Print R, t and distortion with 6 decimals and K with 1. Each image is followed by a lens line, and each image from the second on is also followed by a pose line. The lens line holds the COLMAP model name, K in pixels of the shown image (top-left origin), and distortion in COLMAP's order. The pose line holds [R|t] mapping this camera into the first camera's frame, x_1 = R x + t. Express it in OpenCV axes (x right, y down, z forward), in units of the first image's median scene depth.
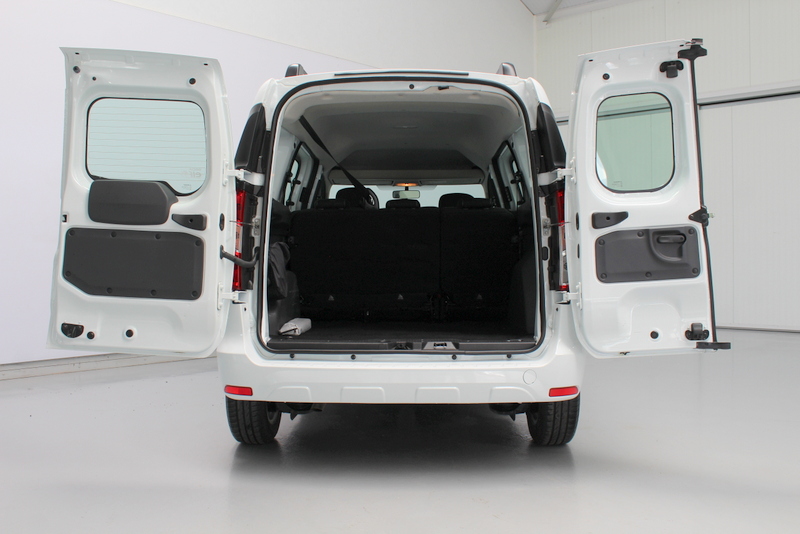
lens RADIAL K [[481.9, 0, 400.0], [0, 481.9, 267.0], [0, 0, 1]] dist [0.000222, -0.000023]
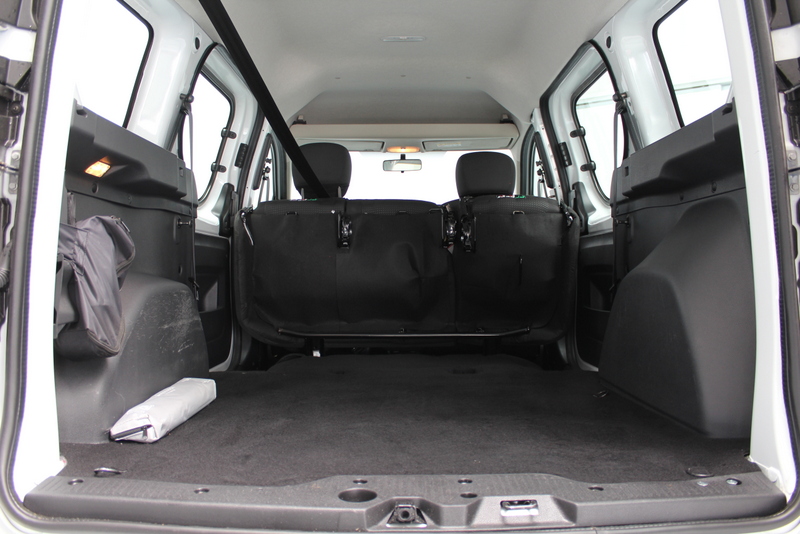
lens RADIAL K [[417.8, 0, 400.0], [0, 417.8, 267.0], [0, 0, 1]] dist [0.000472, -0.000501]
pose [[0.999734, -0.001179, 0.023042, -0.006296], [0.000992, 0.999966, 0.008126, -0.009617], [-0.023051, -0.008101, 0.999701, 0.535358]]
